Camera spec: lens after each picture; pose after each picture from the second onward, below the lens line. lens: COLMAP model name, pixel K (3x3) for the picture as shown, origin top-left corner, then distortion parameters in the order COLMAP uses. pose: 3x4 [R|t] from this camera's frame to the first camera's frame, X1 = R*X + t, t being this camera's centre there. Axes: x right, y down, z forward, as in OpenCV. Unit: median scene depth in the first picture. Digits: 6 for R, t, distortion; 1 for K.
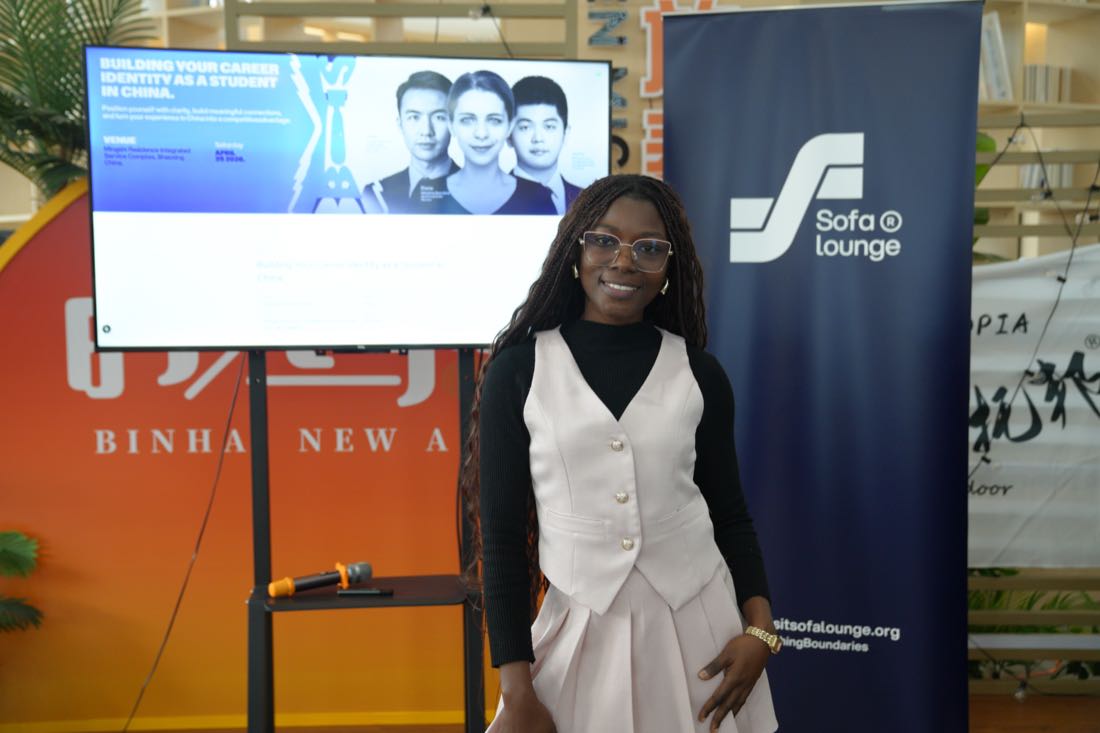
lens RADIAL K [[1170.9, 0, 553.9], [0, 1170.9, 369.3], [0, 0, 1]] dist [-0.007989, 0.235927]
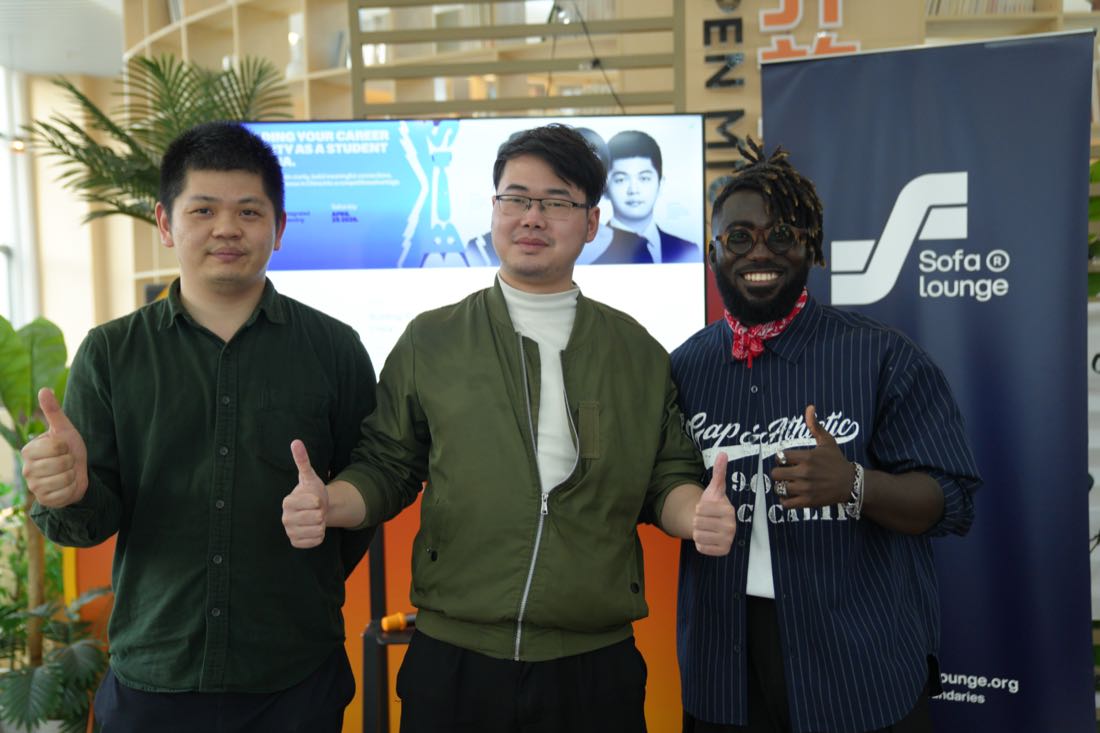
lens RADIAL K [[1204.9, 0, 543.4], [0, 1204.9, 367.7], [0, 0, 1]] dist [0.004609, 0.269870]
pose [[0.989420, -0.011004, -0.144665, 0.056624], [0.006477, 0.999476, -0.031727, -0.006832], [0.144938, 0.030454, 0.988972, -0.056589]]
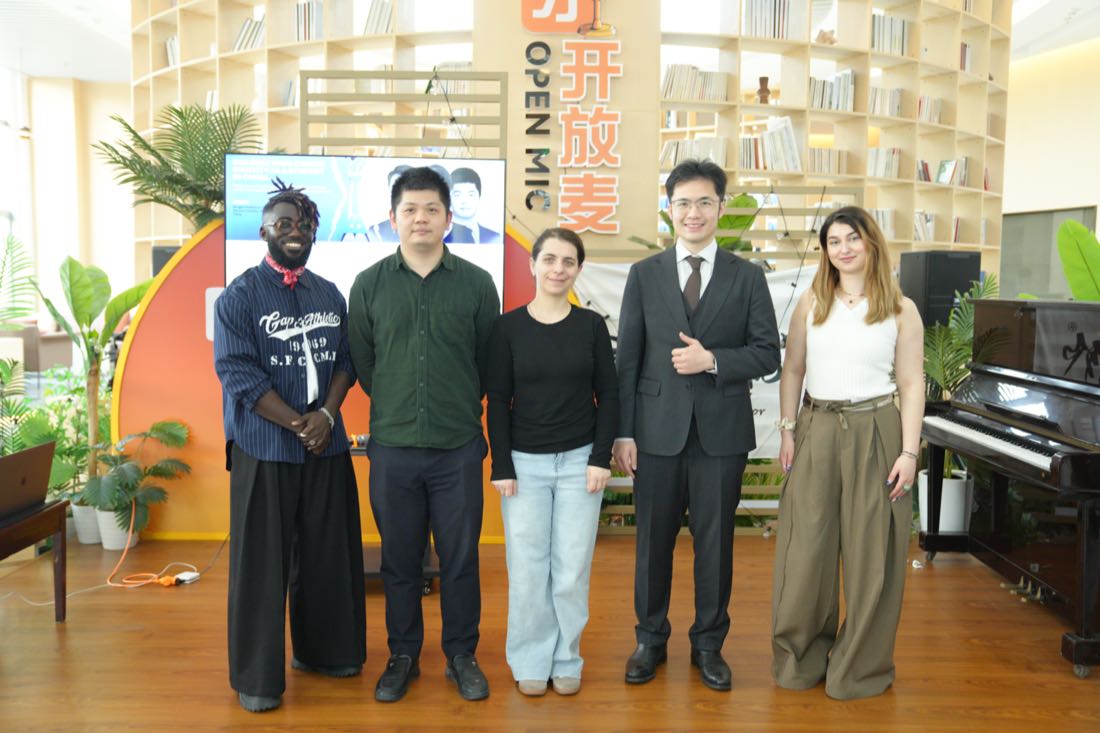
lens RADIAL K [[999.3, 0, 556.6], [0, 999.3, 357.7], [0, 0, 1]] dist [-0.064619, 0.129716]
pose [[0.999426, 0.016891, -0.029371, 0.168776], [-0.016987, 0.999851, -0.003012, 0.045522], [0.029316, 0.003509, 0.999564, -0.516647]]
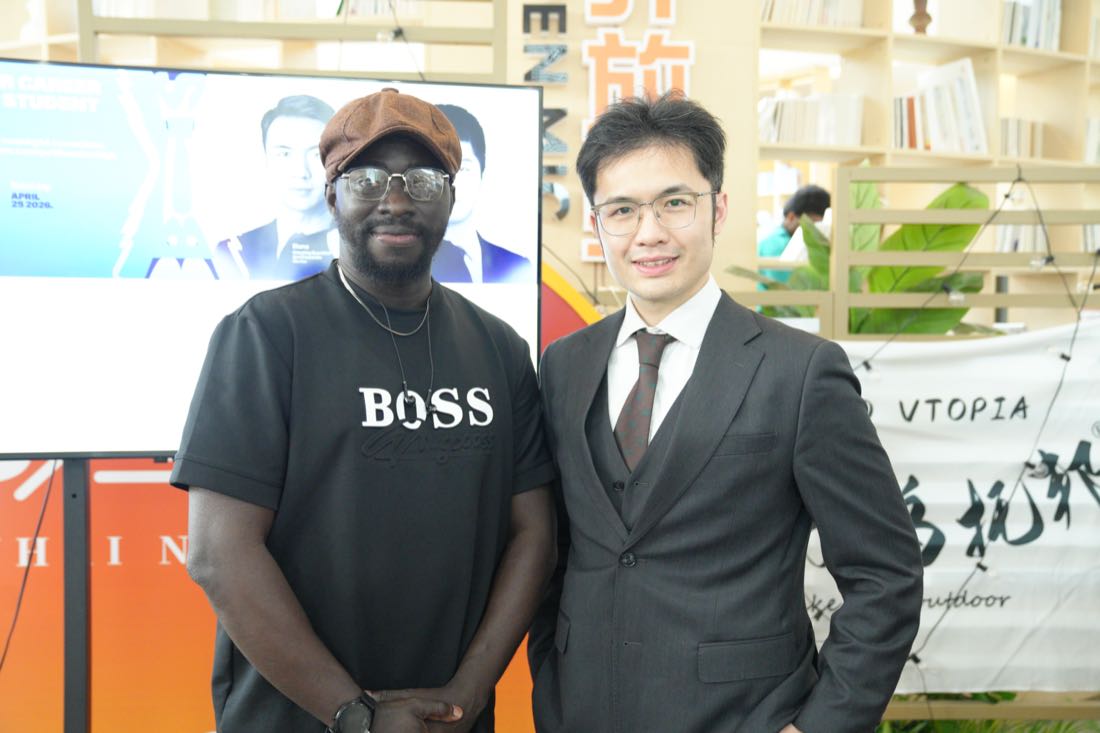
lens RADIAL K [[1106.4, 0, 552.8], [0, 1106.4, 370.3], [0, 0, 1]] dist [-0.022592, 0.181935]
pose [[0.998994, 0.006900, 0.044314, 0.023463], [-0.005434, 0.999437, -0.033104, -0.047167], [-0.044518, 0.032830, 0.998469, 0.254175]]
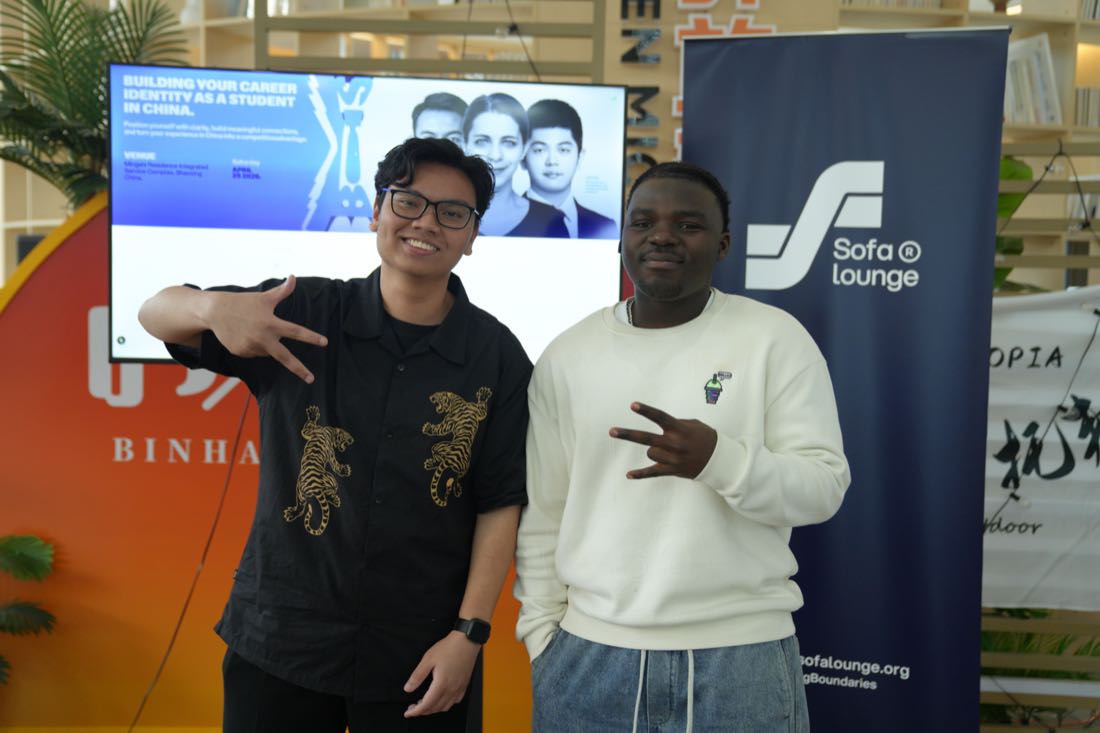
lens RADIAL K [[1207.6, 0, 550.0], [0, 1207.6, 366.5], [0, 0, 1]] dist [0.010096, 0.259892]
pose [[0.998518, 0.028161, -0.046576, 0.035773], [-0.028782, 0.999505, -0.012706, -0.008171], [0.046195, 0.014028, 0.998834, -0.028657]]
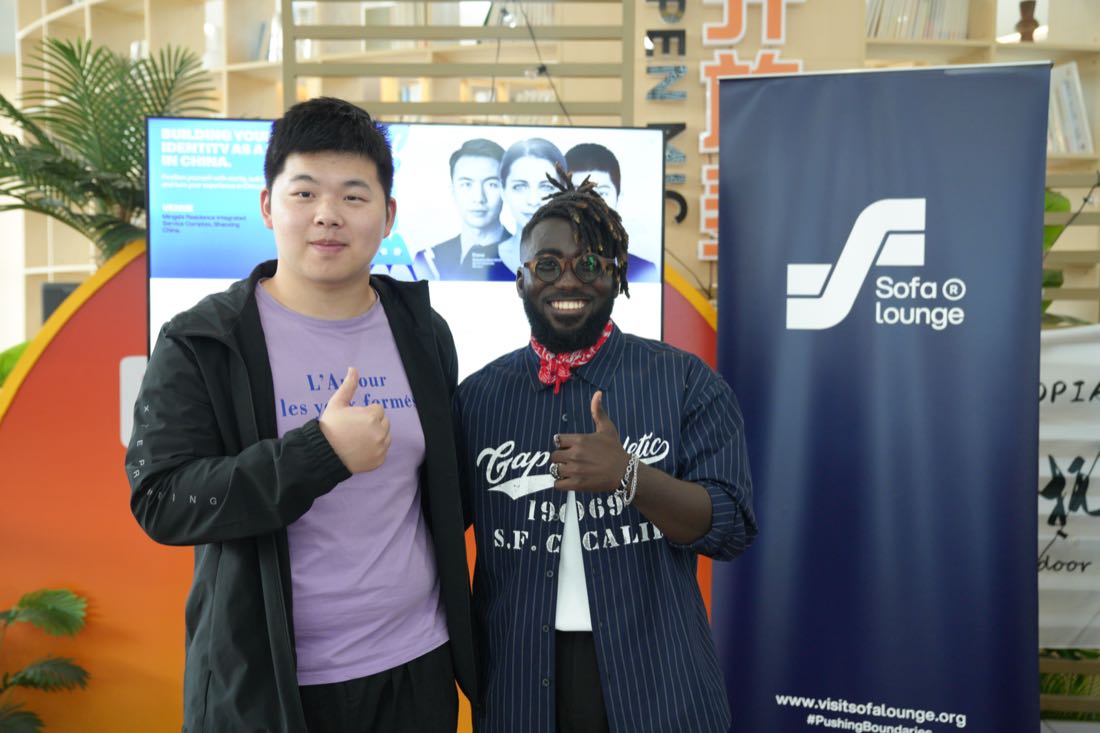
lens RADIAL K [[1219.1, 0, 550.0], [0, 1219.1, 366.5], [0, 0, 1]] dist [0.001912, 0.292555]
pose [[0.998498, 0.010036, -0.053860, 0.008608], [-0.012018, 0.999258, -0.036591, -0.021160], [0.053453, 0.037184, 0.997878, -0.026433]]
